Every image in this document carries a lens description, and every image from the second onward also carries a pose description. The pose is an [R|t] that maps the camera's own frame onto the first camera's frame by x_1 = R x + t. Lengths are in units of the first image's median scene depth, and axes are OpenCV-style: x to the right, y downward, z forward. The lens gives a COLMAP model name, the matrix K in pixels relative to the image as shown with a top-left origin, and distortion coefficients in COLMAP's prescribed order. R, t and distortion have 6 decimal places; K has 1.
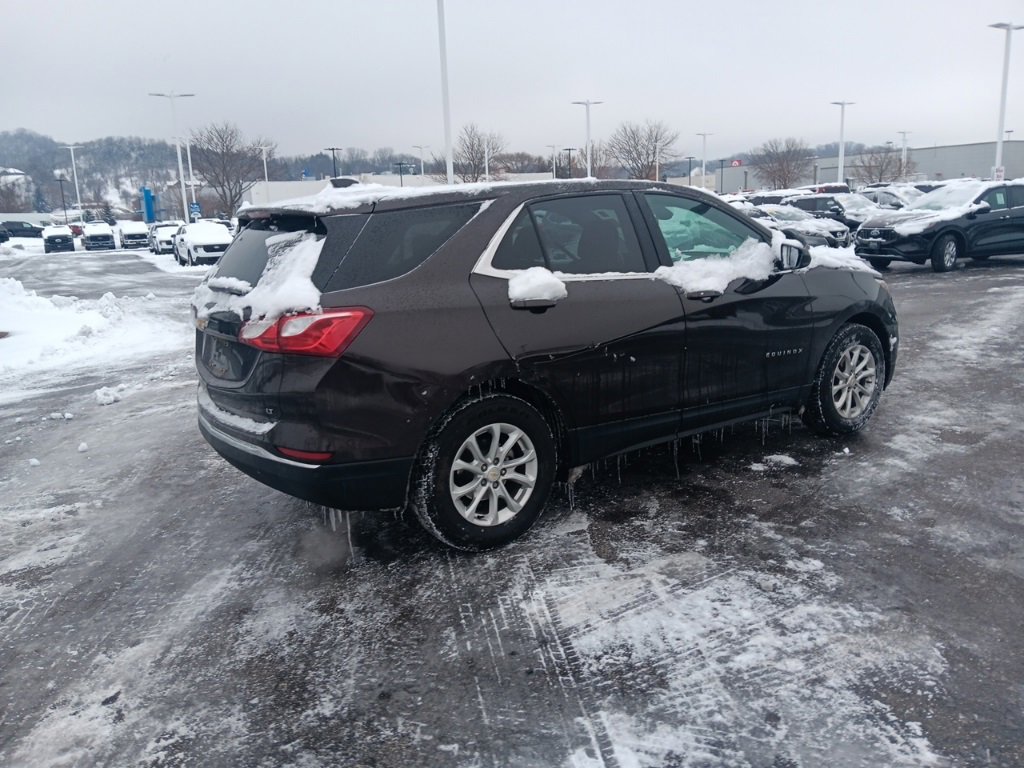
lens RADIAL K [[791.4, 0, 513.4], [0, 791.4, 376.9], [0, 0, 1]] dist [0.056819, -0.108992]
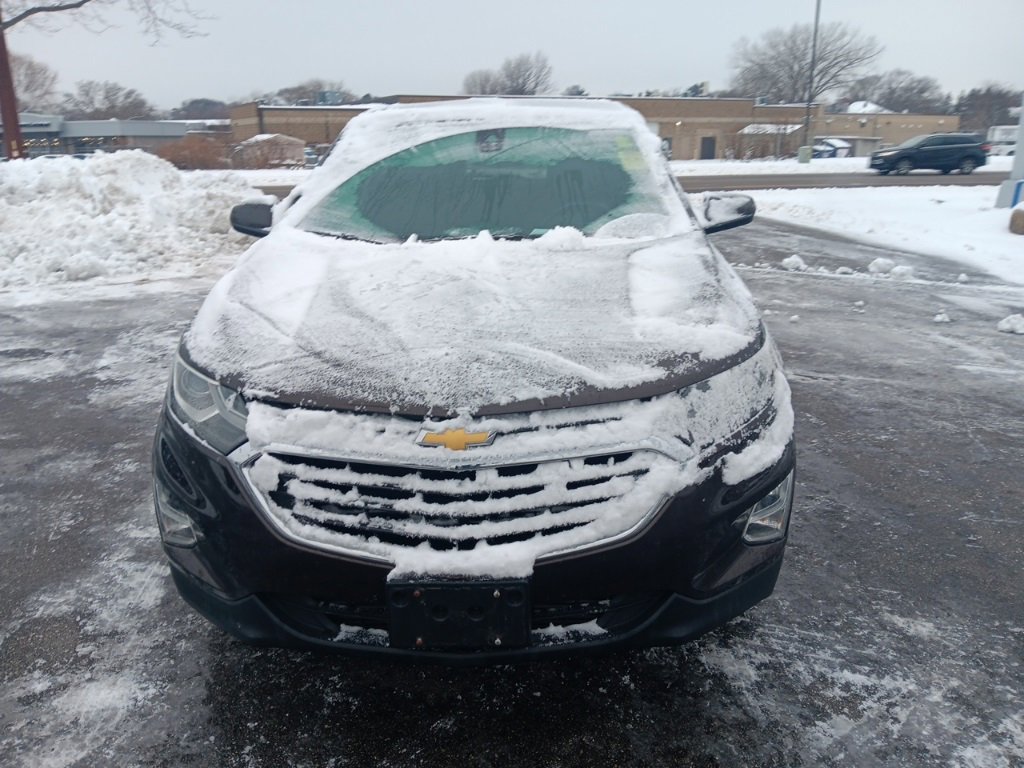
lens RADIAL K [[790.3, 0, 508.9], [0, 790.3, 378.1], [0, 0, 1]] dist [0.051397, -0.104984]
pose [[-0.596066, 0.278925, -0.752932, 0.973229], [-0.125969, 0.893627, 0.430769, -0.442028], [0.792993, 0.351613, -0.497525, 1.945460]]
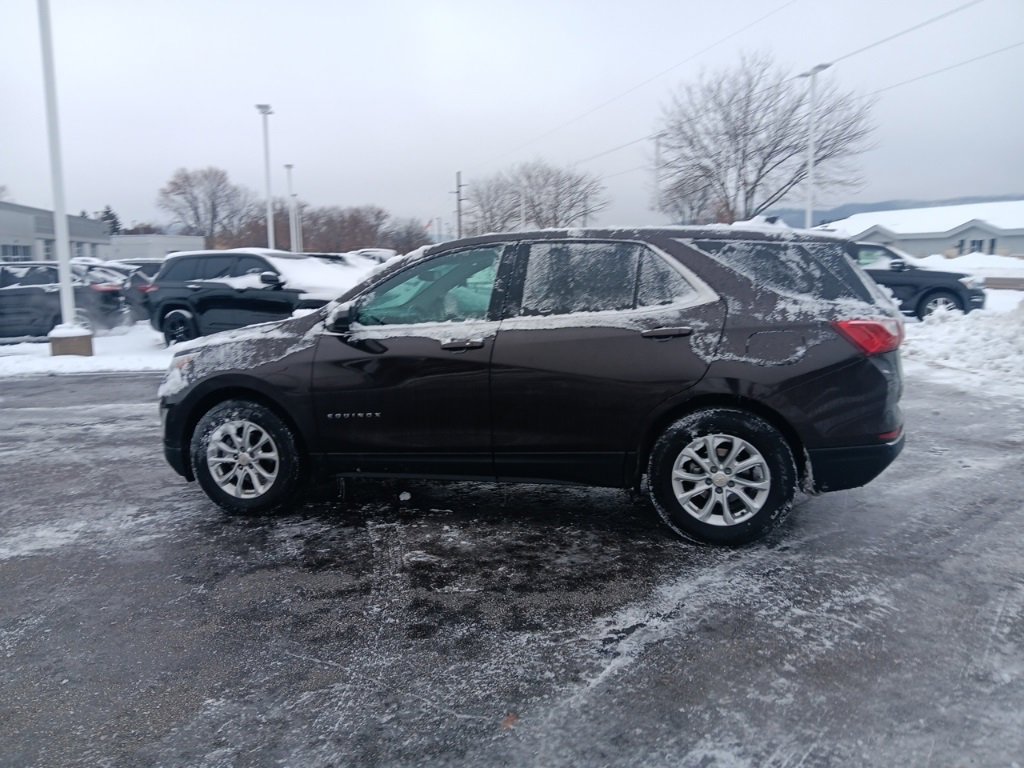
lens RADIAL K [[790.3, 0, 513.3], [0, 790.3, 362.7], [0, 0, 1]] dist [0.051397, -0.104984]
pose [[-0.644188, -0.041955, 0.763715, -0.949342], [0.208256, 0.951149, 0.227914, -0.418734], [-0.735969, 0.305868, -0.603982, 2.194753]]
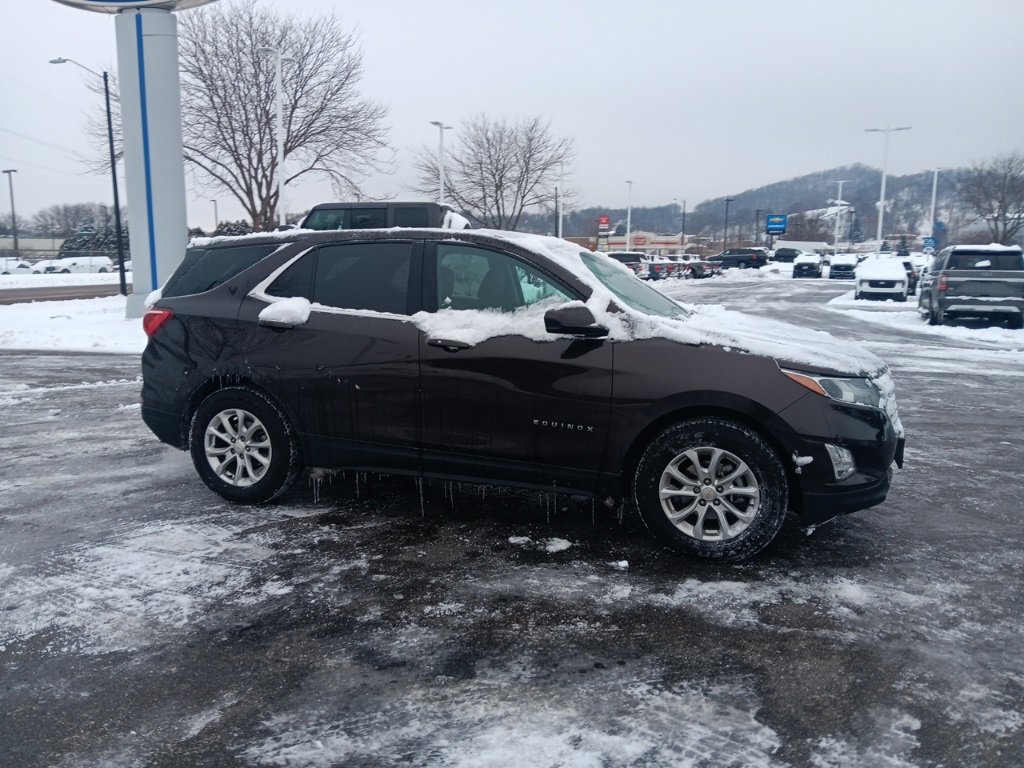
lens RADIAL K [[790.3, 0, 510.6], [0, 790.3, 388.4], [0, 0, 1]] dist [0.051397, -0.104984]
pose [[0.591416, 0.175832, -0.786962, 1.250422], [-0.194088, 0.978285, 0.072719, -0.156646], [0.782660, 0.109733, 0.612701, 0.514510]]
